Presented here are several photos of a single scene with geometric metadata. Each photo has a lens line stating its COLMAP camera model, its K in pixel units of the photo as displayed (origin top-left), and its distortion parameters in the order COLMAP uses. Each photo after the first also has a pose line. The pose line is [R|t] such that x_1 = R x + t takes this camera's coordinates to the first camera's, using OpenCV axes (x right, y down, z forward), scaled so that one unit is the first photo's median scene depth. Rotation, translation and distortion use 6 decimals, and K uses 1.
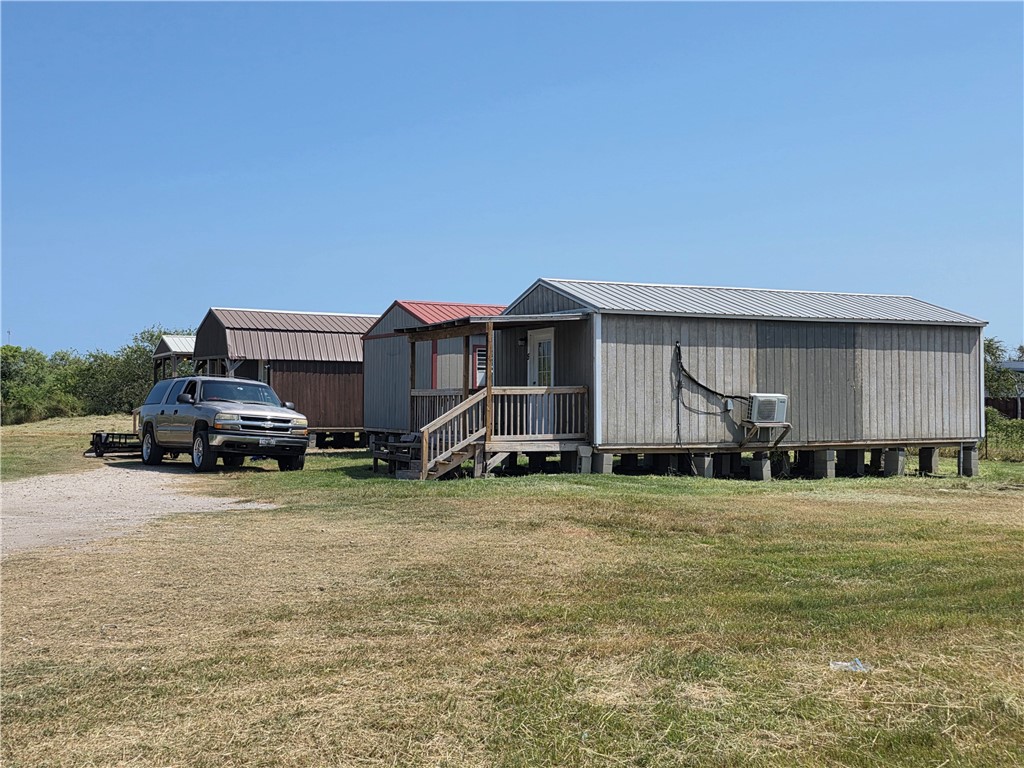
lens RADIAL K [[1201.0, 0, 512.0], [0, 1201.0, 384.0], [0, 0, 1]] dist [0.087222, -0.005796]
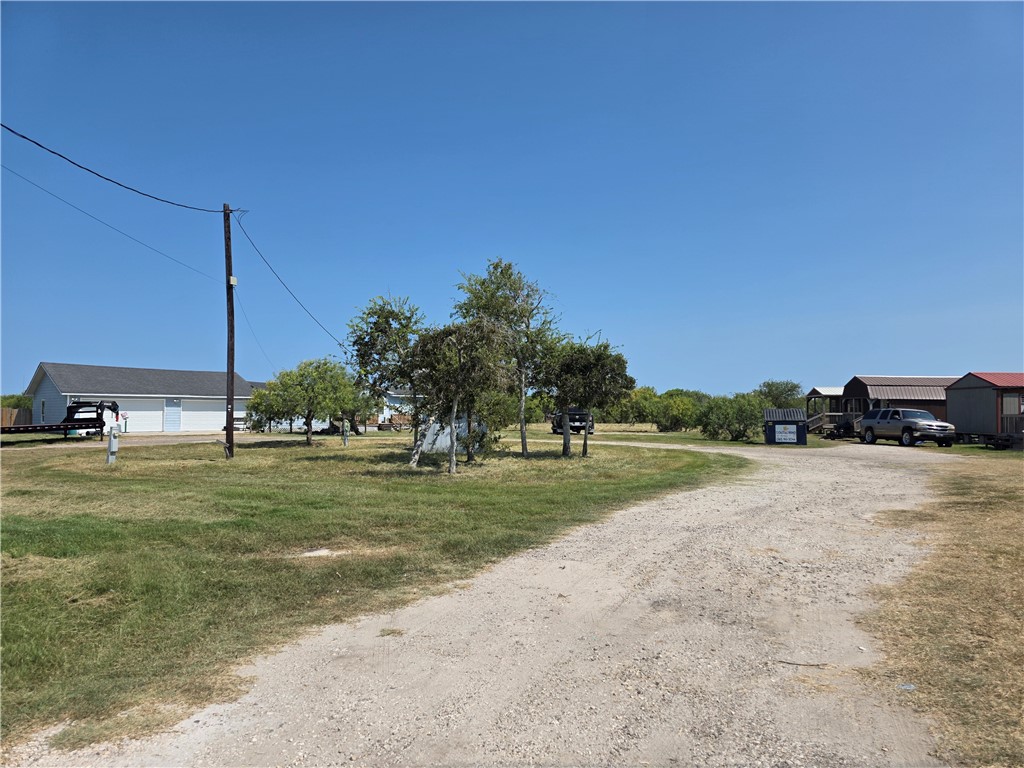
lens RADIAL K [[683.0, 0, 522.6], [0, 683.0, 381.7], [0, 0, 1]] dist [0.059584, -0.049563]
pose [[0.859572, -0.018705, -0.510672, -0.204302], [0.000759, 0.999376, -0.035327, -0.012327], [0.511014, 0.029979, 0.859050, -0.656309]]
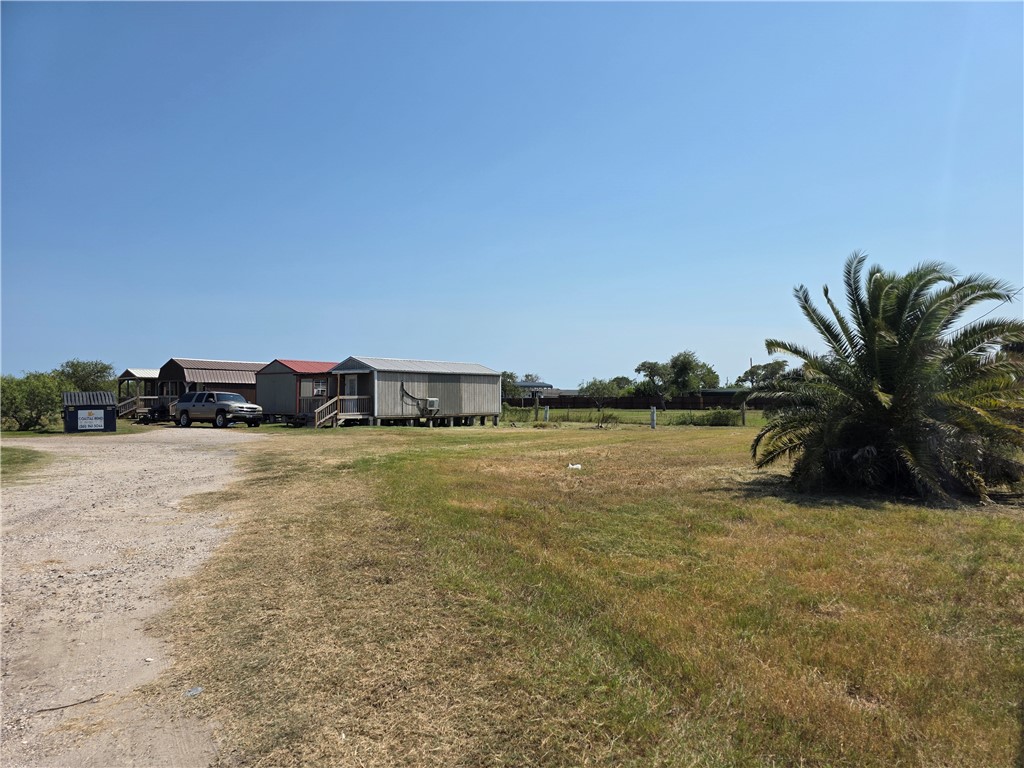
lens RADIAL K [[683.0, 0, 522.6], [0, 683.0, 381.7], [0, 0, 1]] dist [0.059584, -0.049563]
pose [[0.928684, 0.008628, 0.370773, -0.201355], [-0.004111, 0.999907, -0.012971, -0.011610], [-0.370850, 0.010522, 0.928633, -0.632188]]
